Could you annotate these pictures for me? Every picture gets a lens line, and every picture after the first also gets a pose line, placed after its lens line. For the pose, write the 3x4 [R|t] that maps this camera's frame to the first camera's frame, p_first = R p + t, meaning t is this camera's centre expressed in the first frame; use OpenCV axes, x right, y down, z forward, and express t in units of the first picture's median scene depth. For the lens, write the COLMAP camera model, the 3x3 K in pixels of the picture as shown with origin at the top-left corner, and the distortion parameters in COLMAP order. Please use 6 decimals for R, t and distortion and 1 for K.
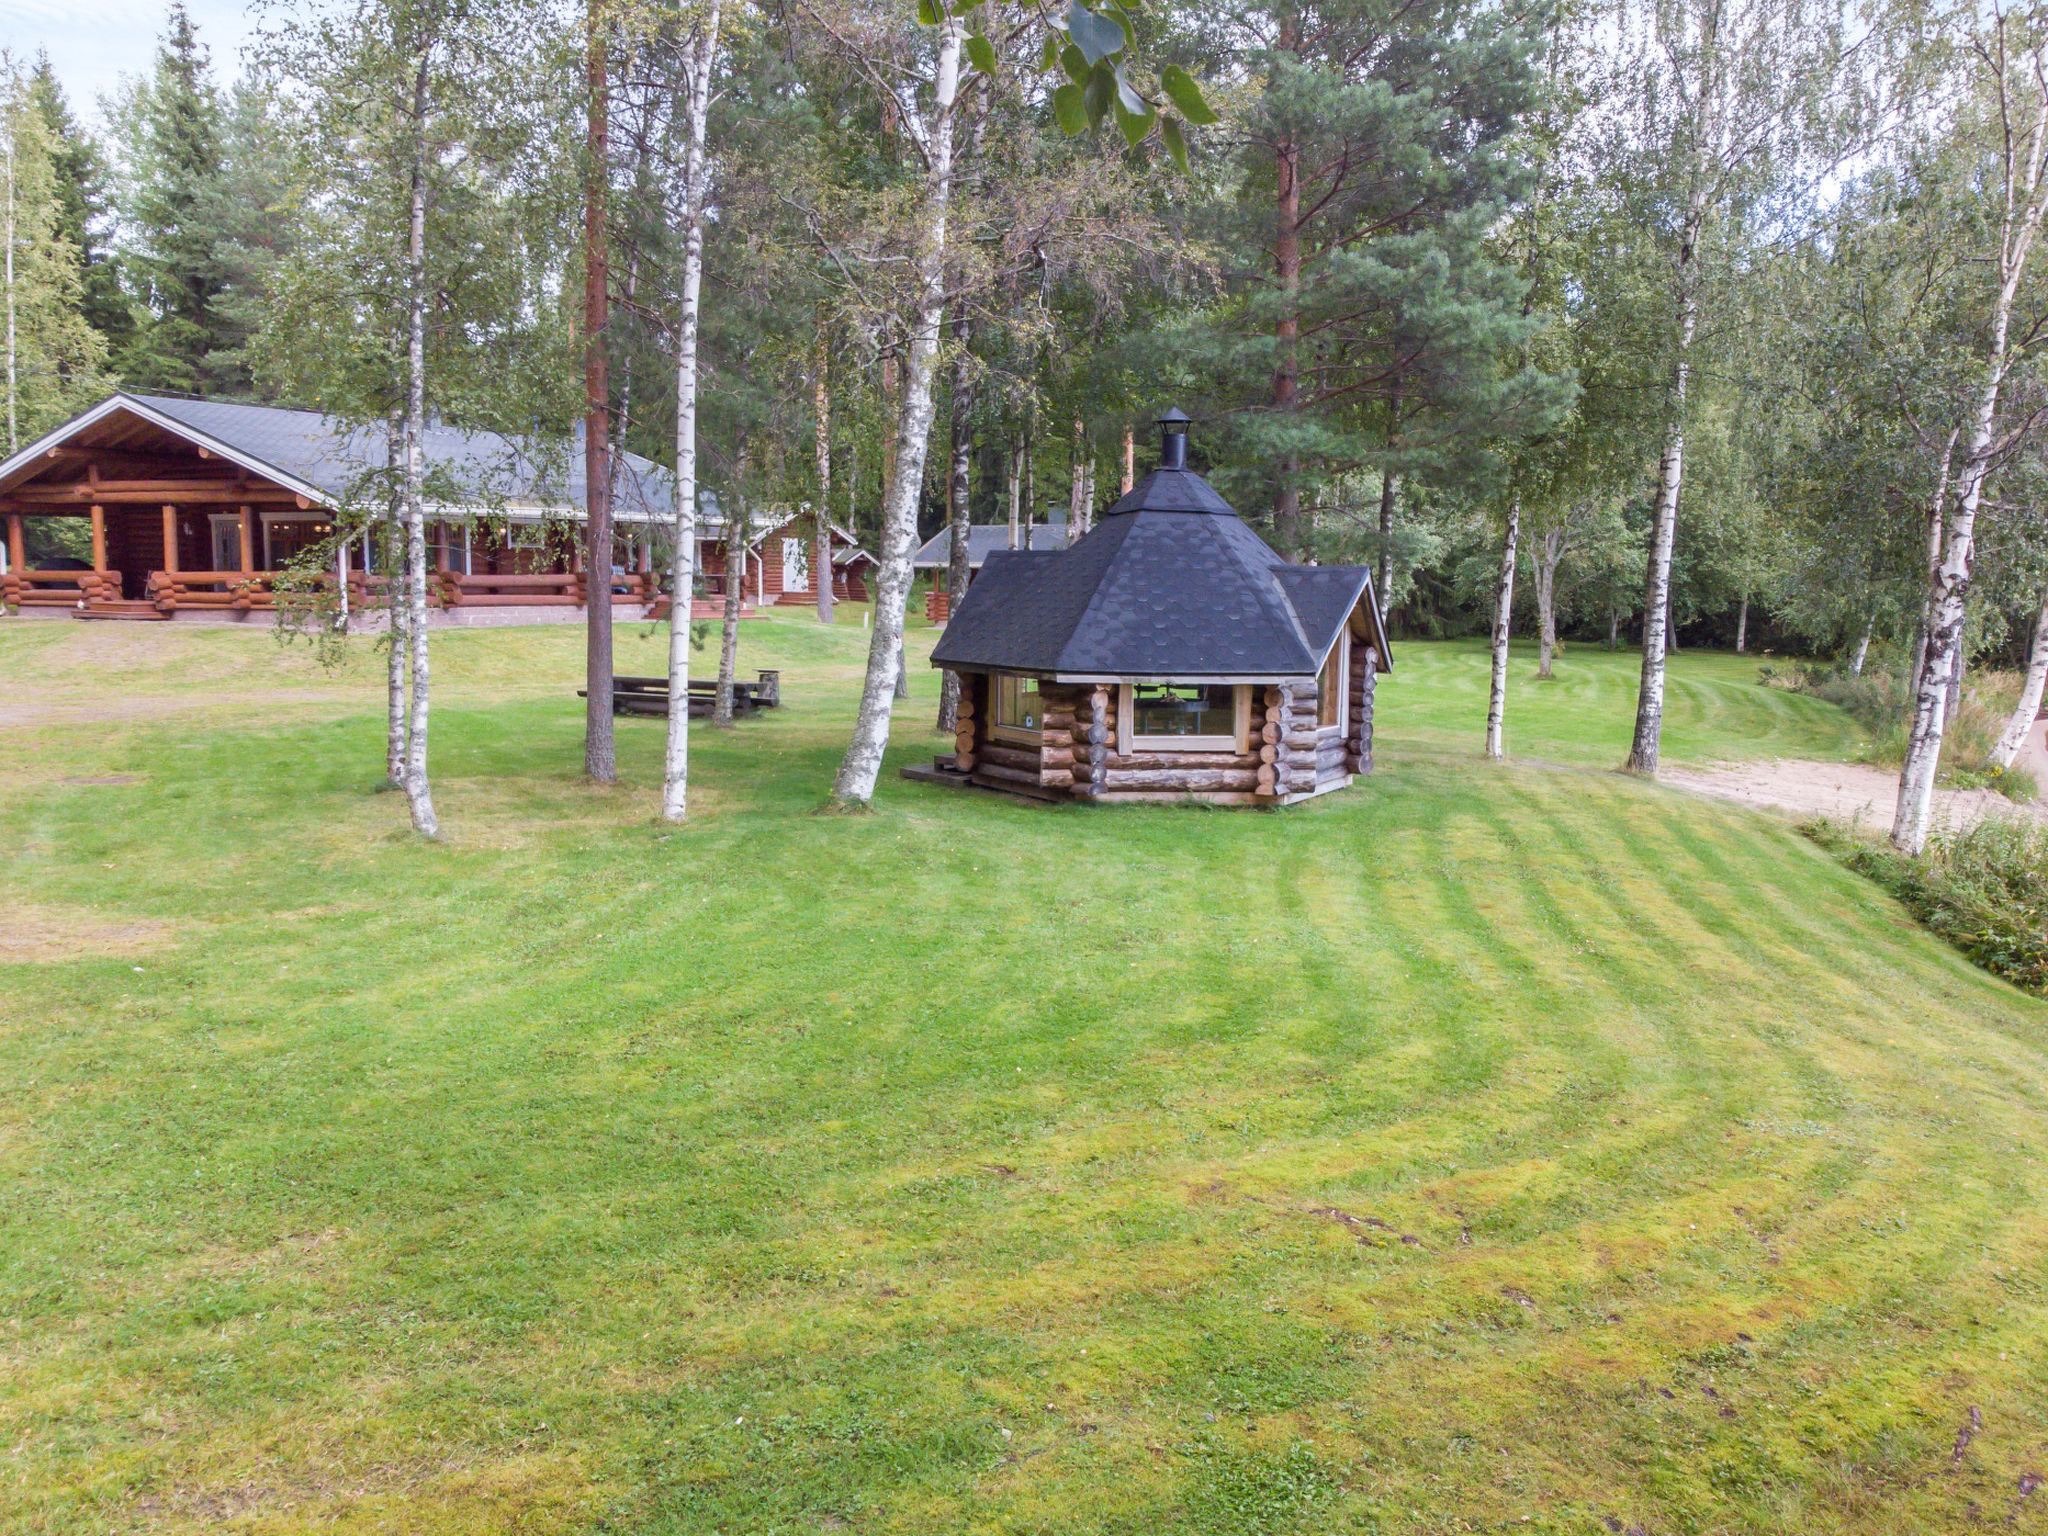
lens RADIAL K [[1690.0, 0, 1025.3], [0, 1690.0, 768.5], [0, 0, 1]] dist [0.011646, -0.017282]
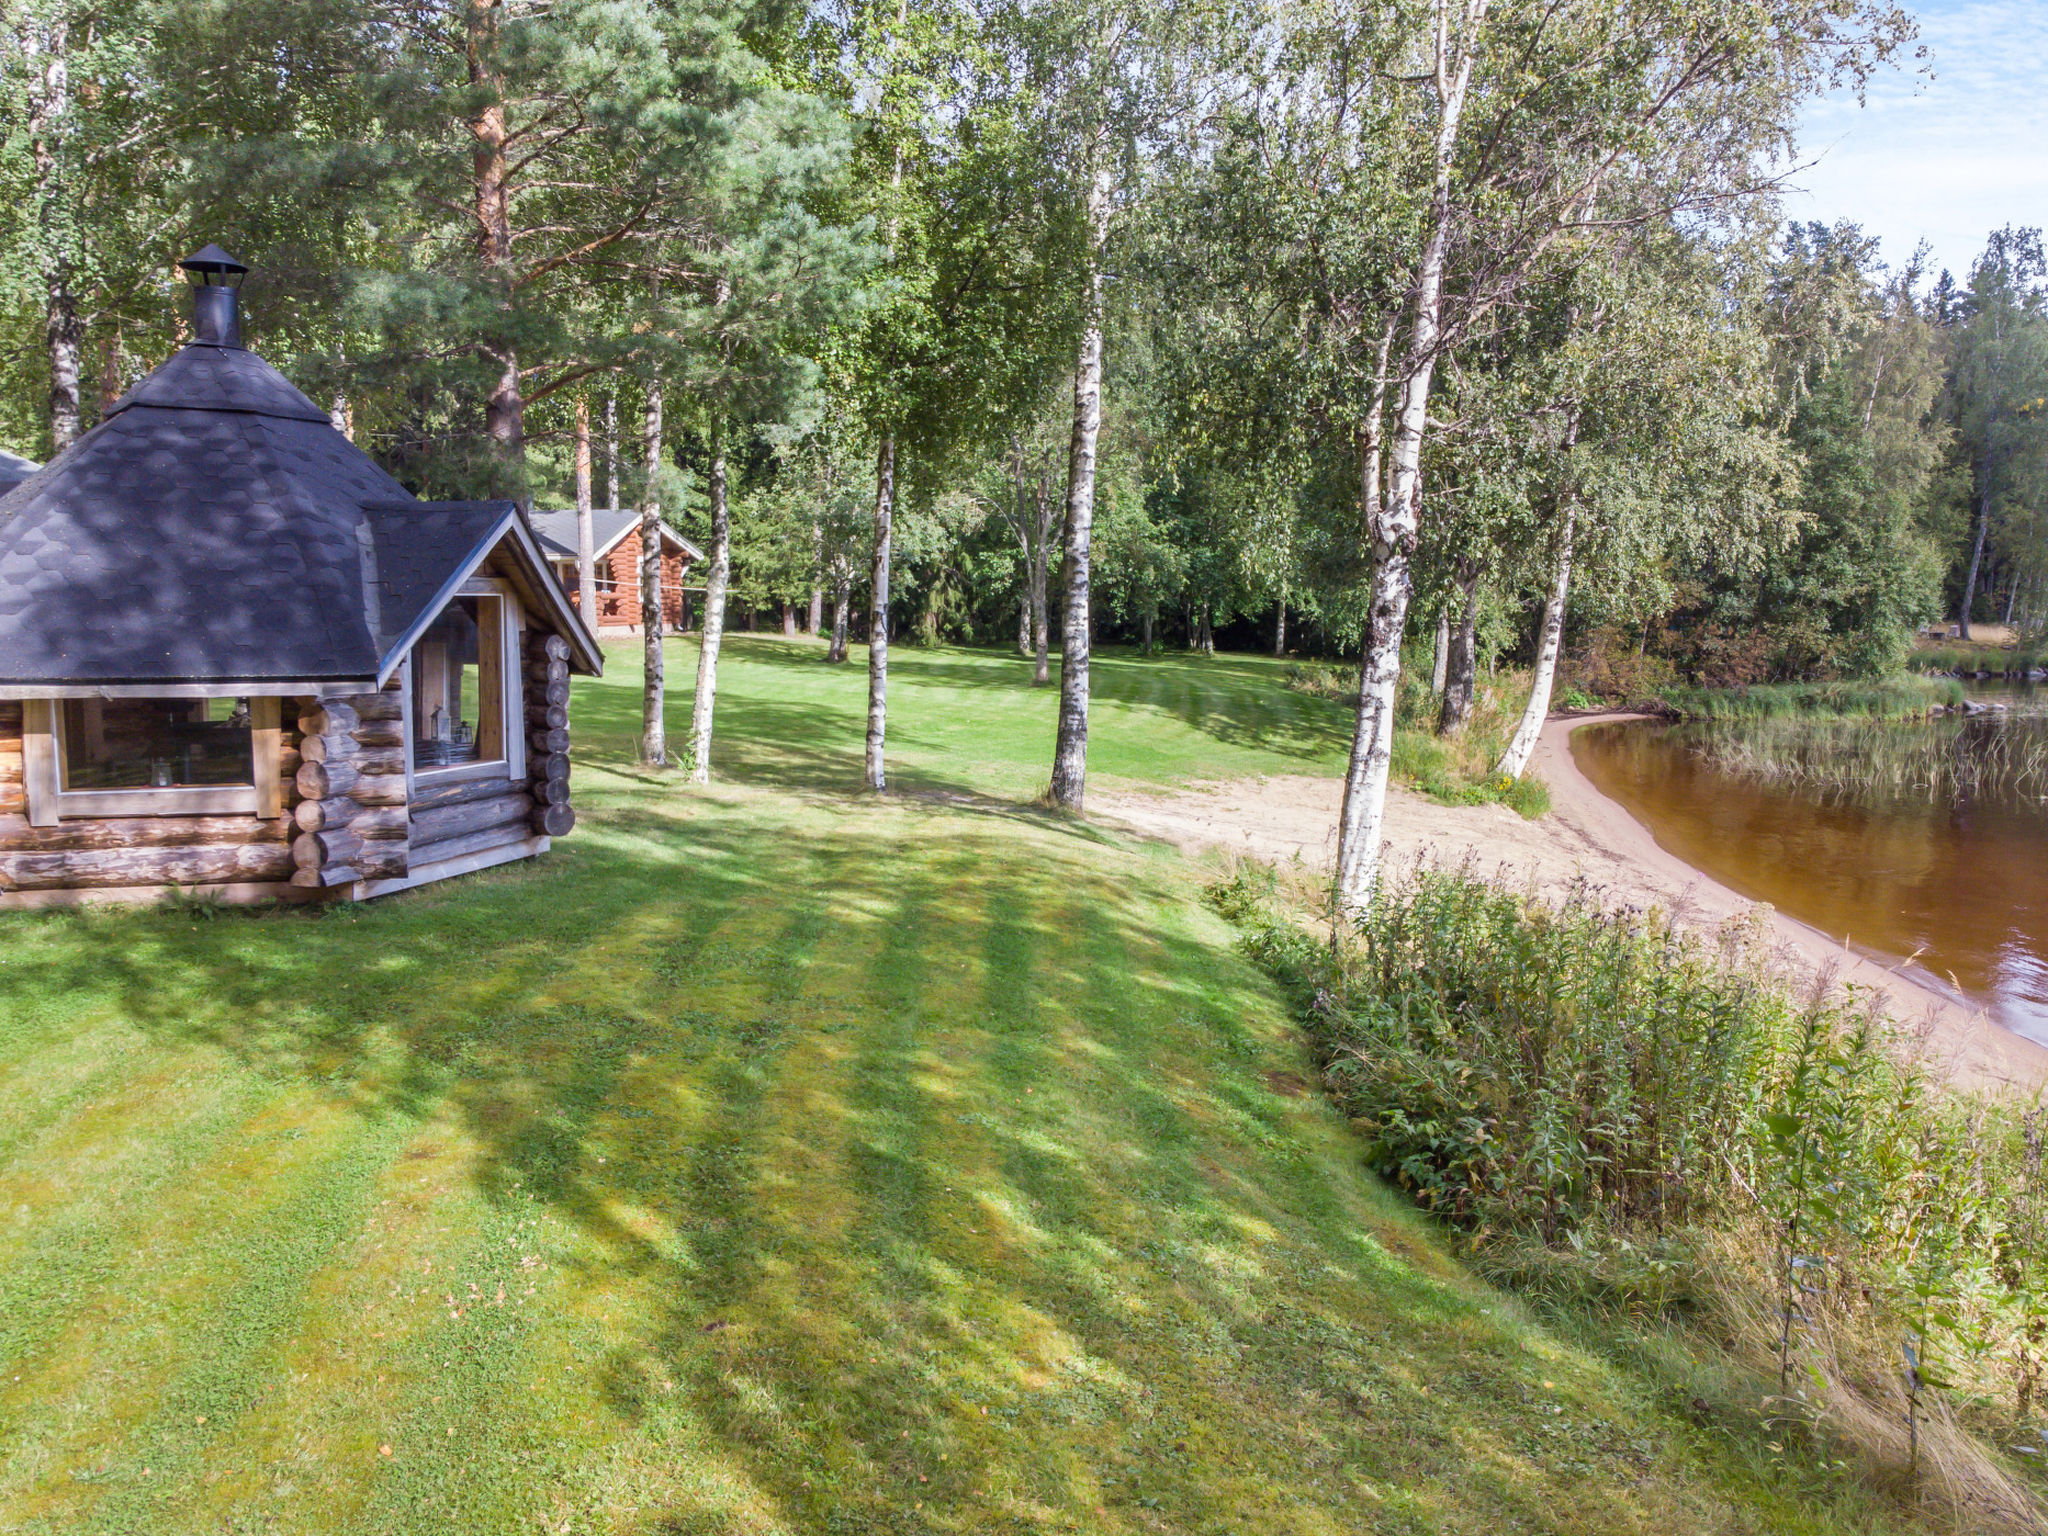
lens RADIAL K [[1690.0, 0, 1022.3], [0, 1690.0, 768.4], [0, 0, 1]] dist [0.011646, -0.017282]
pose [[0.975419, -0.025813, 0.218839, 0.239364], [0.027469, 0.999612, -0.004526, -0.014556], [-0.218638, 0.010426, 0.975750, 0.348449]]
